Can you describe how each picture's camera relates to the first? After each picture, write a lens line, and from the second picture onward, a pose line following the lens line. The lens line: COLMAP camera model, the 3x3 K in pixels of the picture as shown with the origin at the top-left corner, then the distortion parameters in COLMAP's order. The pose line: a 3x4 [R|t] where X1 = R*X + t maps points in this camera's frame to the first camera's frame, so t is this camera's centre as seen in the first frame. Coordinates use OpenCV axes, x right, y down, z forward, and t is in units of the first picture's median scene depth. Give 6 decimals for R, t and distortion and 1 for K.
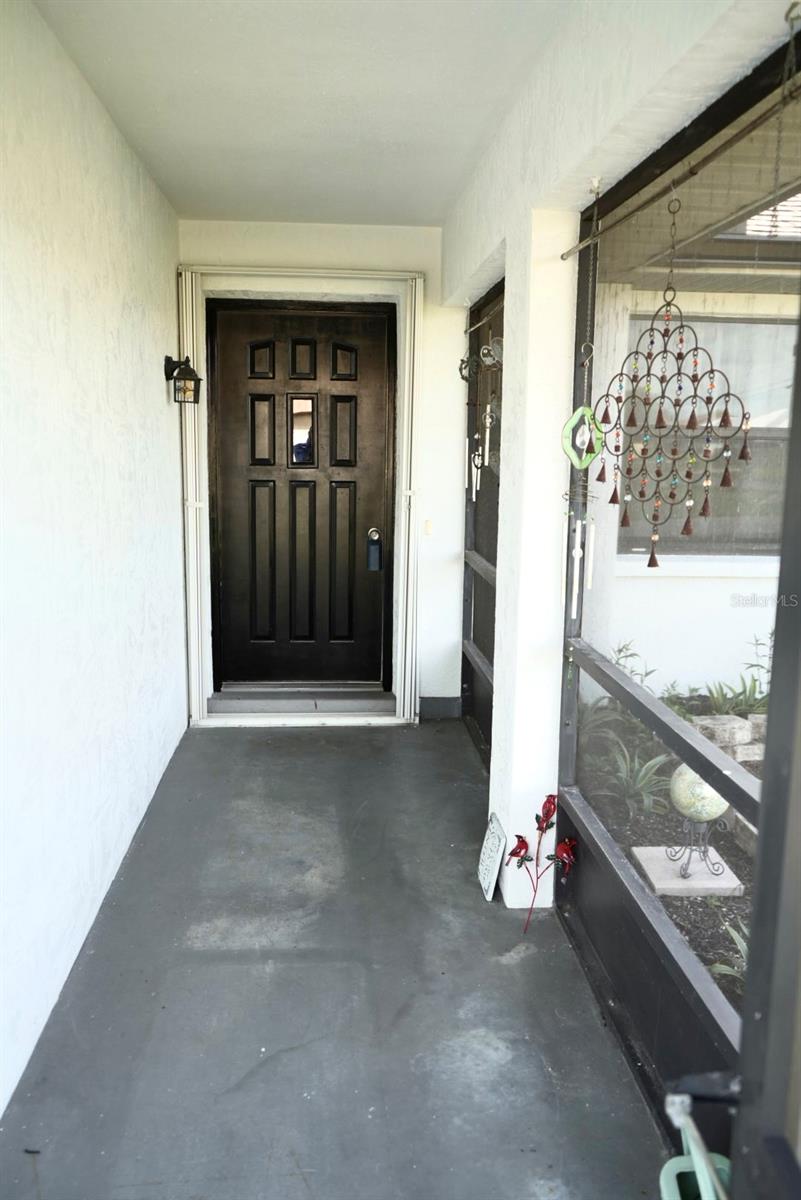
lens RADIAL K [[991.6, 0, 401.4], [0, 991.6, 598.8], [0, 0, 1]] dist [0.001173, 0.002166]
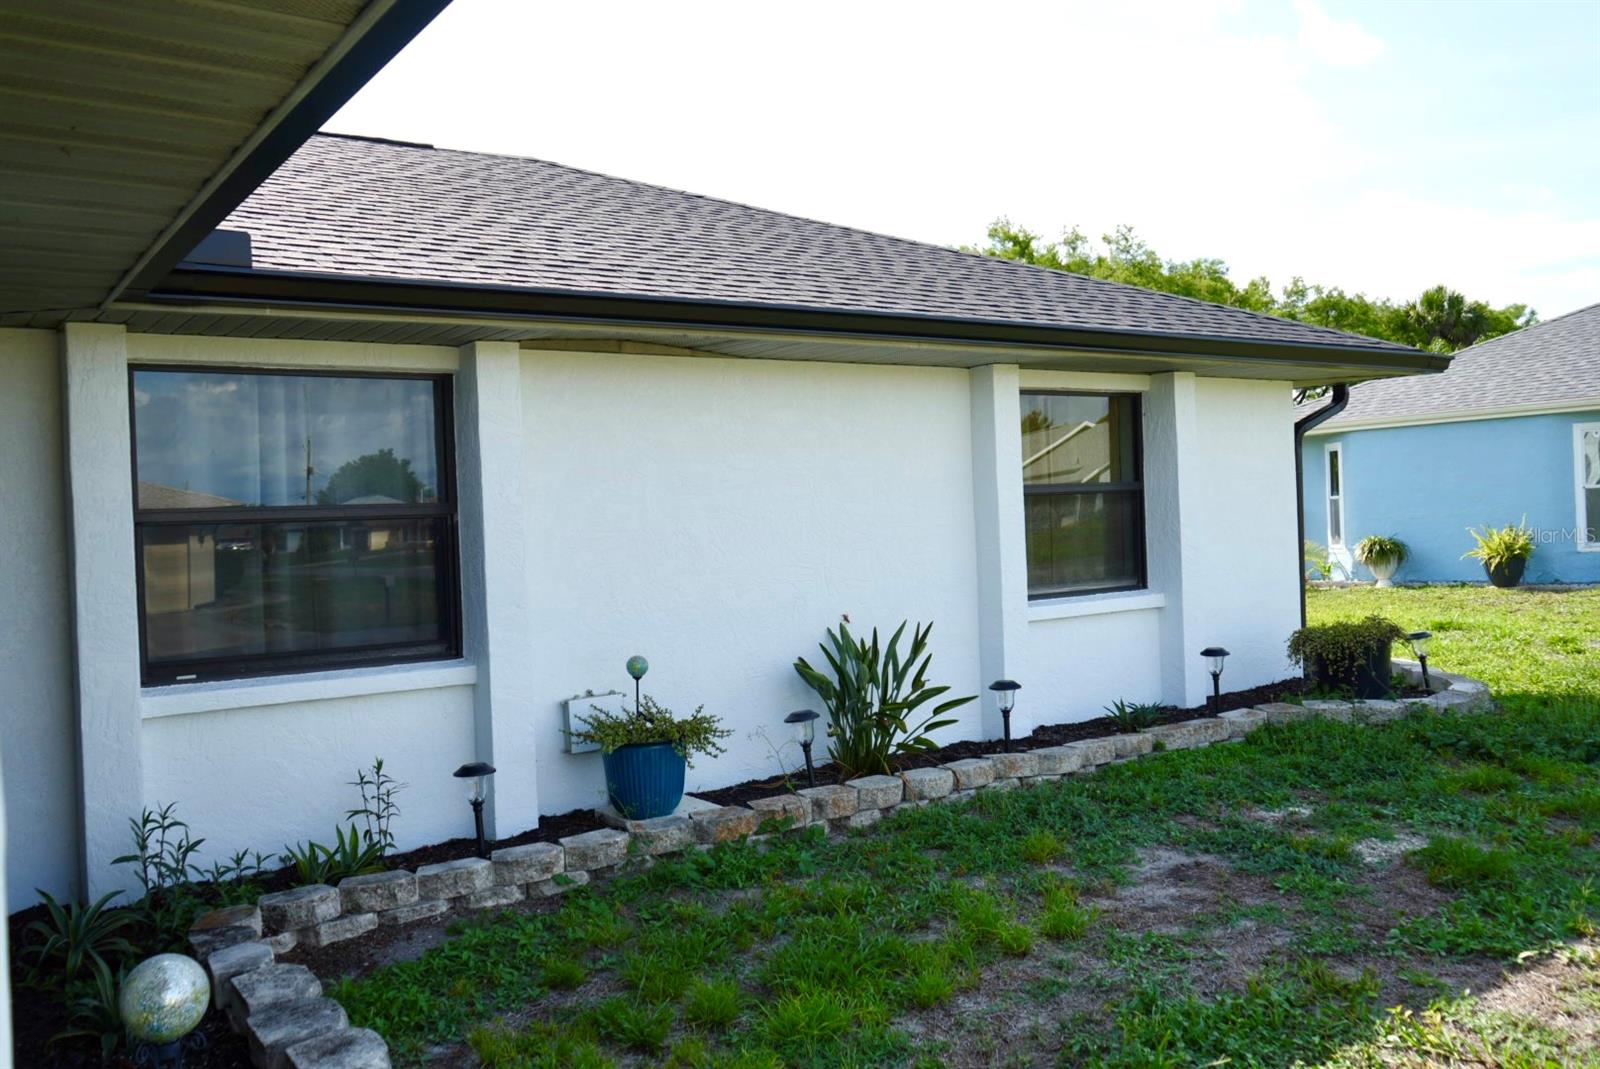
lens RADIAL K [[1322.1, 0, 802.2], [0, 1322.1, 521.7], [0, 0, 1]] dist [0.001173, 0.002166]
pose [[0.869578, -0.051412, 0.491111, 0.194192], [0.132524, 0.982376, -0.131810, 0.031979], [-0.475679, 0.179703, 0.861067, -0.088083]]
